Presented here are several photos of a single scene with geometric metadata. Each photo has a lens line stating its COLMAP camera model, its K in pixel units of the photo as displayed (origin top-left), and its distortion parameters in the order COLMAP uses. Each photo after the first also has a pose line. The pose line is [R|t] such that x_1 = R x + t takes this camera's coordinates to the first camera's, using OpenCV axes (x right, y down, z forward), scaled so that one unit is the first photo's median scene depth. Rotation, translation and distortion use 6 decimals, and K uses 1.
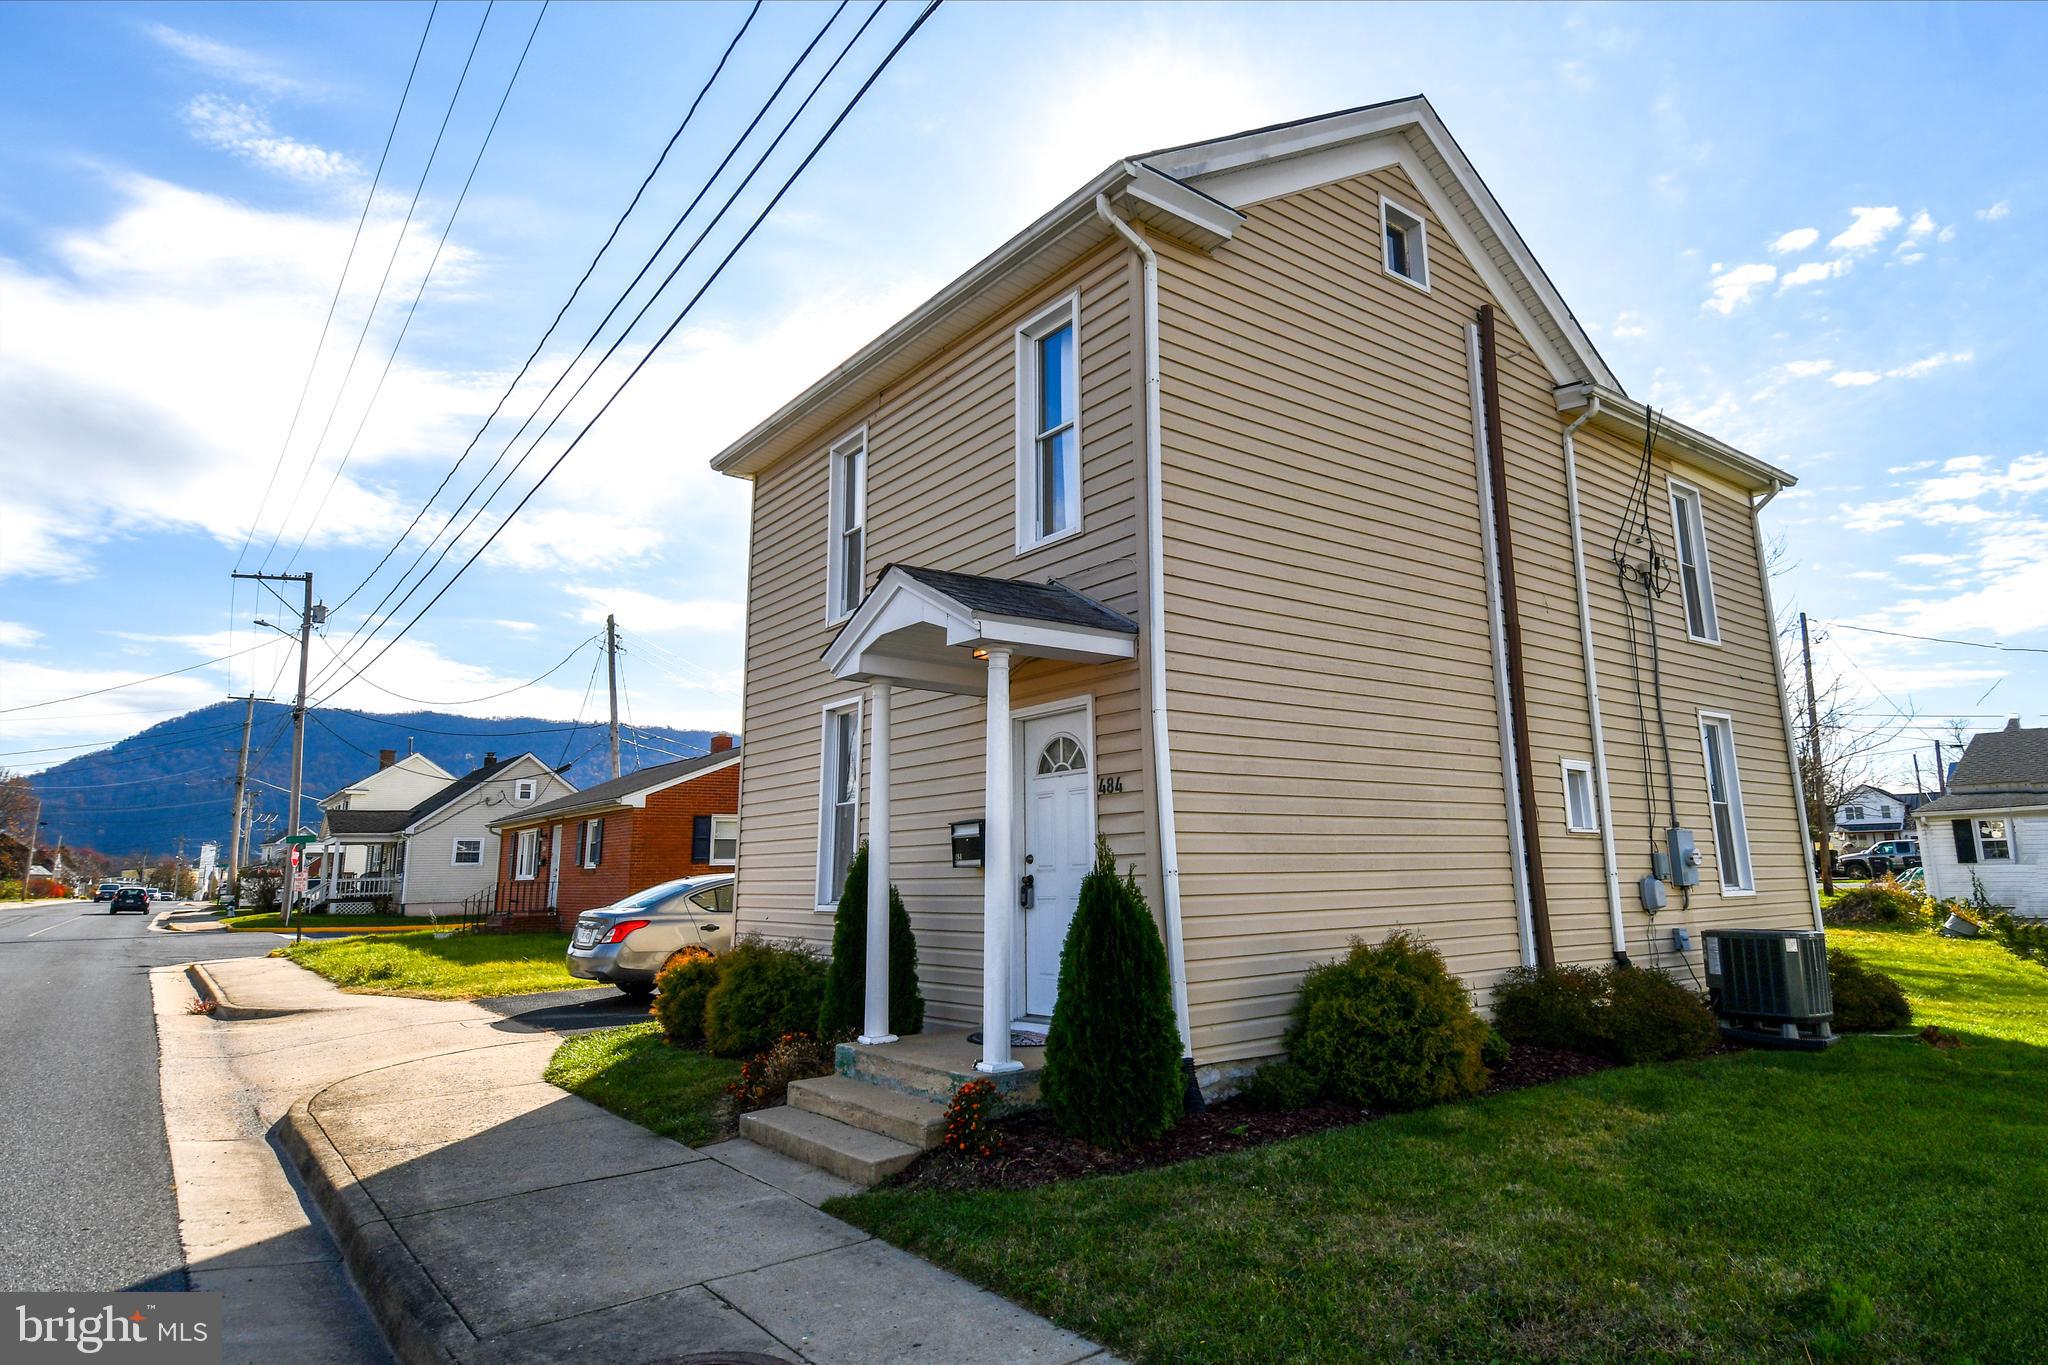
lens RADIAL K [[1141.9, 0, 1021.7], [0, 1141.9, 639.3], [0, 0, 1]] dist [0.040751, -0.039835]
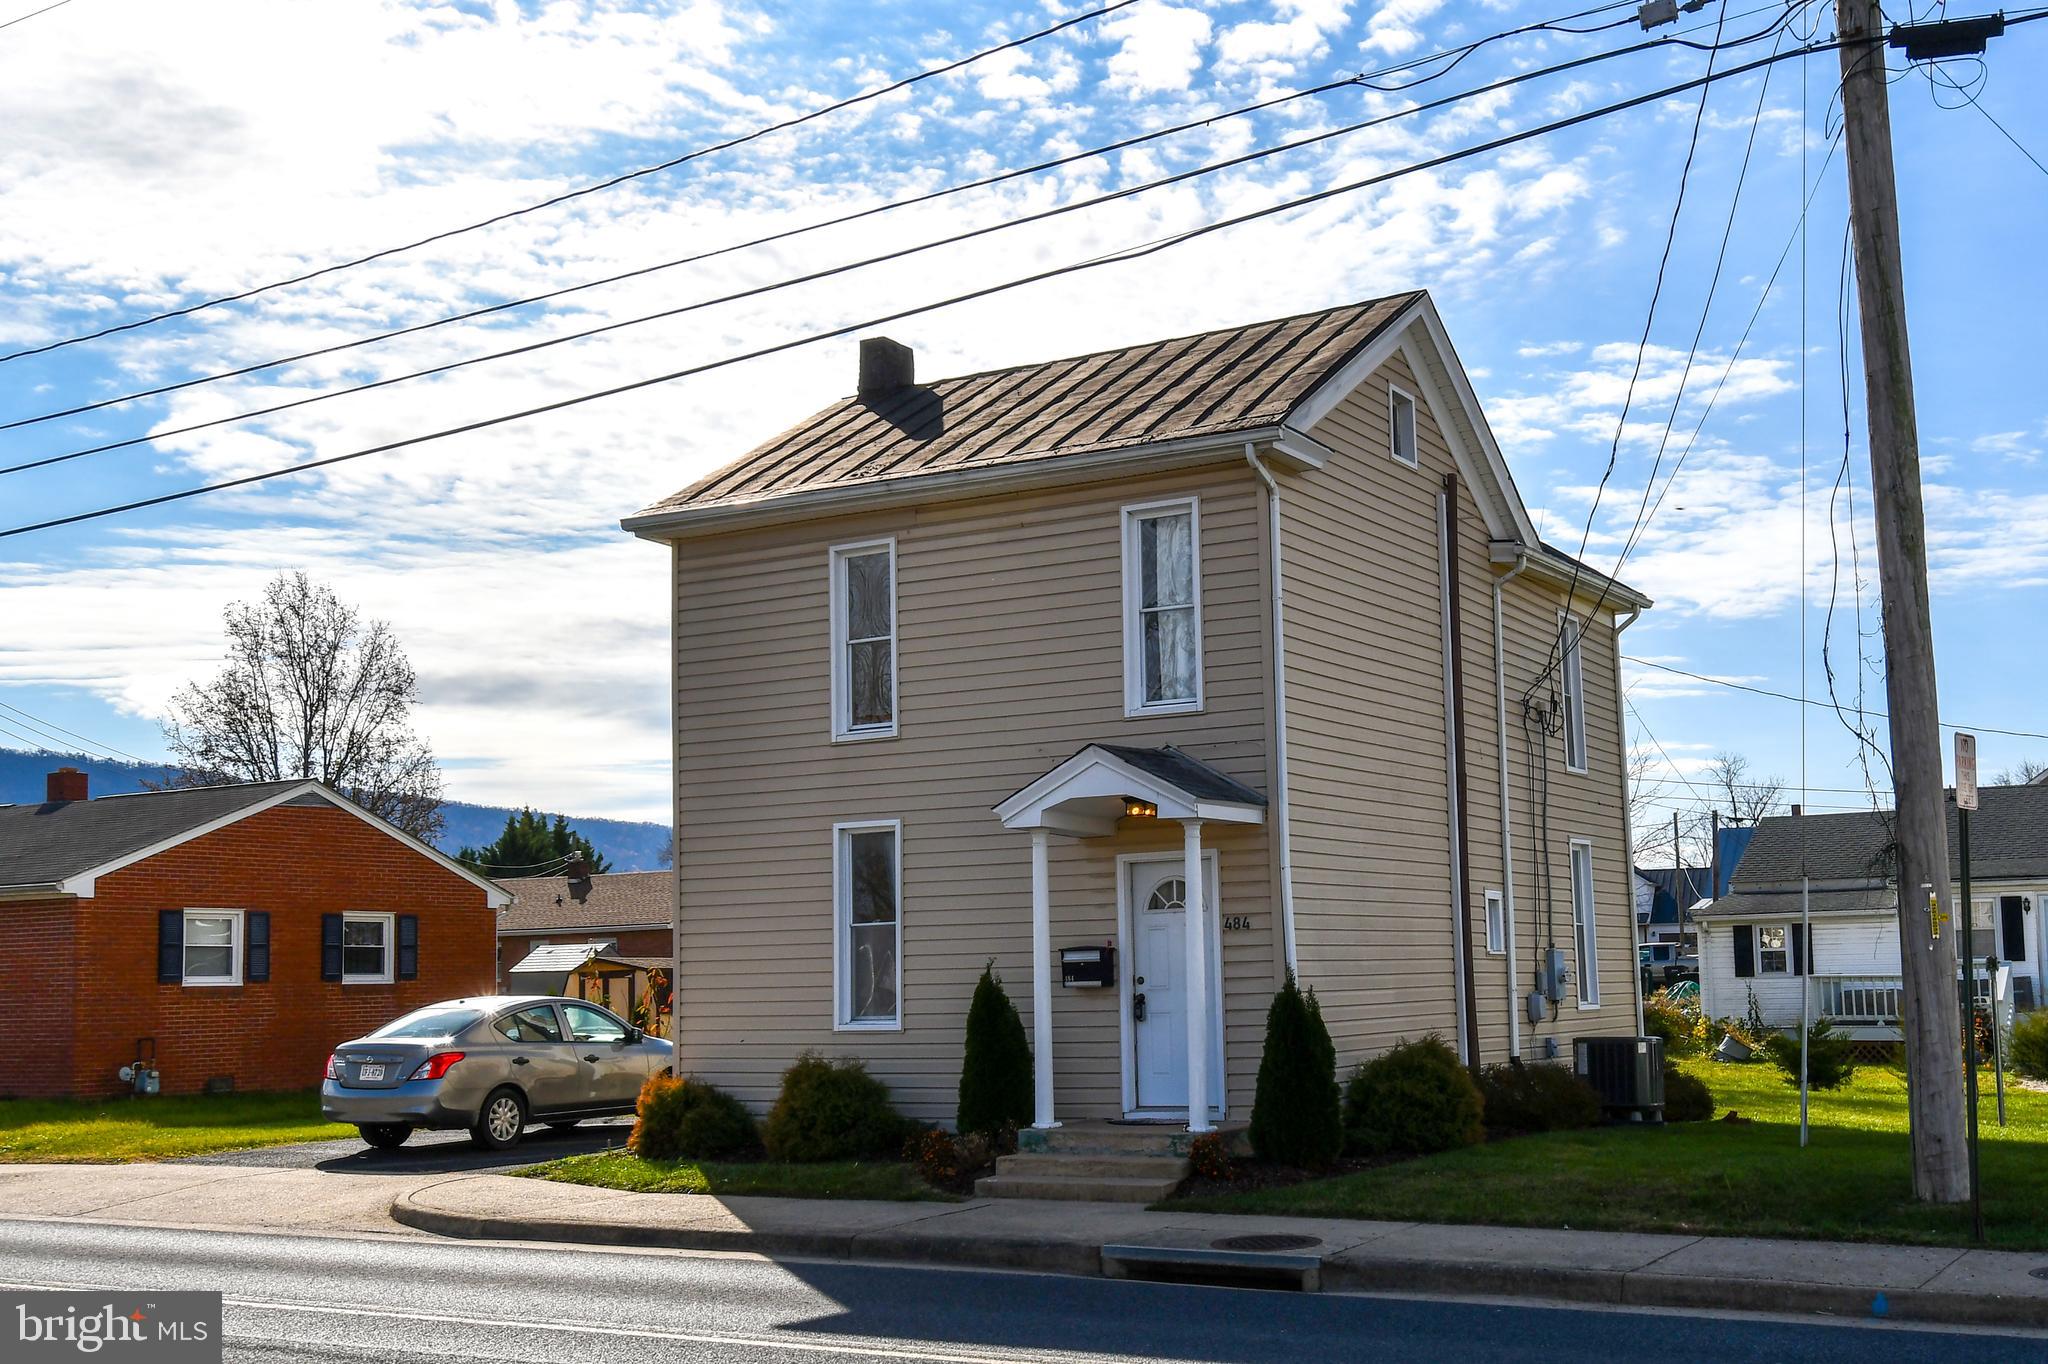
lens RADIAL K [[2304.2, 0, 1024.0], [0, 2304.2, 682.0], [0, 0, 1]] dist [0.010145, 0.007337]
pose [[0.925810, 0.045847, 0.375199, -0.815214], [-0.070297, 0.996184, 0.051730, -0.186383], [-0.371395, -0.074267, 0.925500, -0.921394]]
